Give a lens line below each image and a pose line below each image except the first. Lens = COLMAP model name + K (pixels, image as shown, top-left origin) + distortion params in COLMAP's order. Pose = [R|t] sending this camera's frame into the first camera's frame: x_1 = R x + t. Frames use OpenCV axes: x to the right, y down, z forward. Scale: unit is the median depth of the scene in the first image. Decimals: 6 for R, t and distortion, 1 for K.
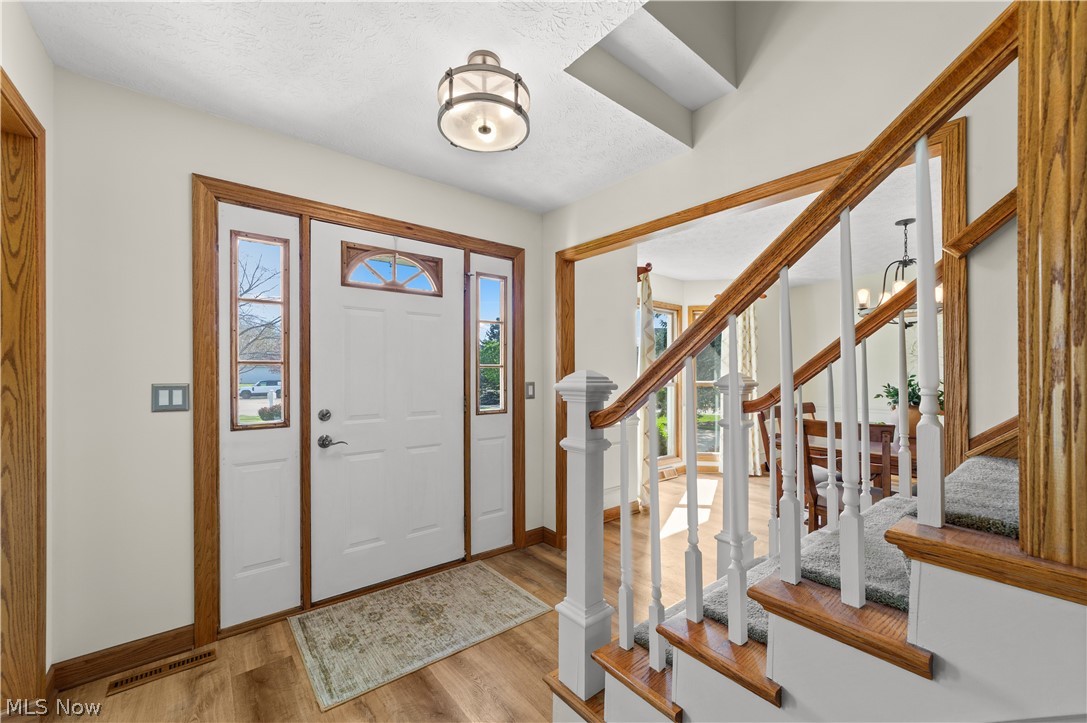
lens RADIAL K [[420.4, 0, 538.1], [0, 420.4, 366.8], [0, 0, 1]] dist [-0.001728, 0.000288]
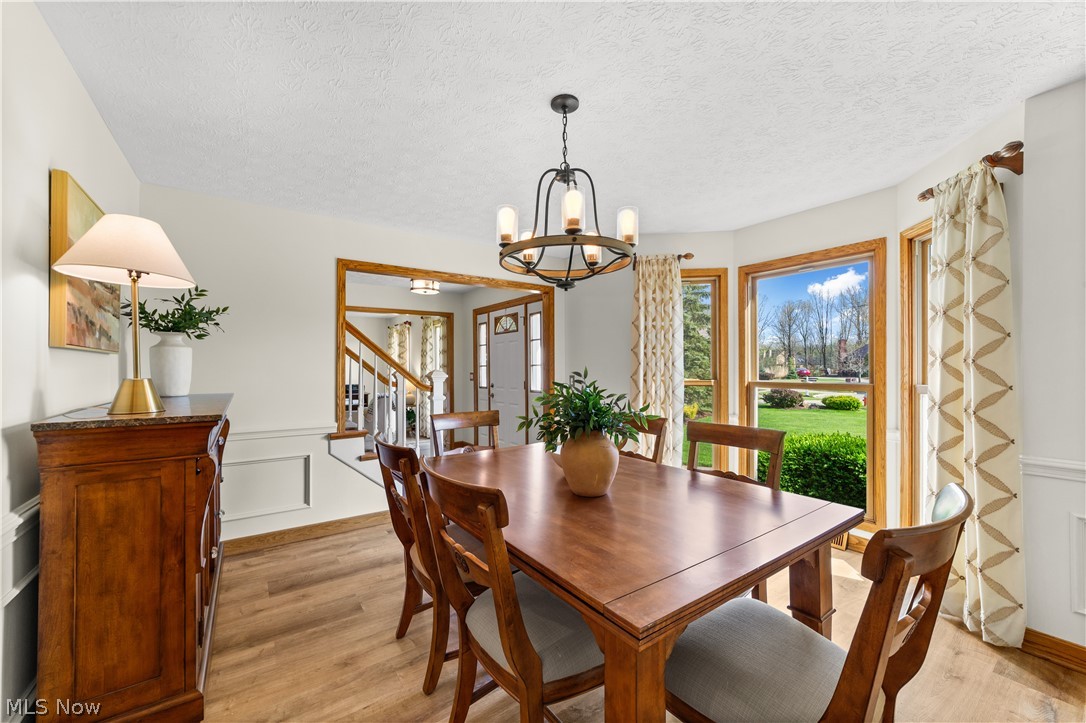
lens RADIAL K [[420.0, 0, 537.6], [0, 420.0, 366.8], [0, 0, 1]] dist [-0.001728, 0.000288]
pose [[-0.062886, -0.002919, -0.998016, 2.046178], [0.013810, 0.999897, -0.003795, 0.012680], [0.997925, -0.014022, -0.062839, 1.424317]]
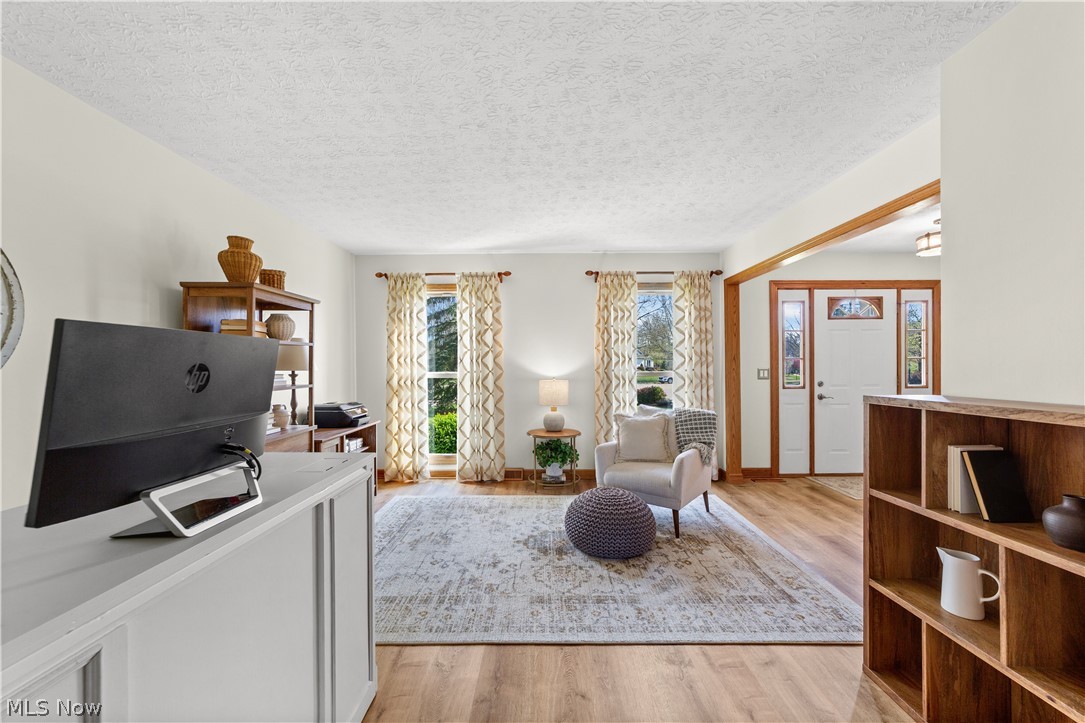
lens RADIAL K [[419.6, 0, 537.1], [0, 419.6, 366.8], [0, 0, 1]] dist [-0.001728, 0.000288]
pose [[0.782594, -0.001704, -0.622530, -0.312615], [0.015531, 0.999738, 0.016787, -0.023912], [0.622339, -0.022806, 0.782416, -1.436939]]
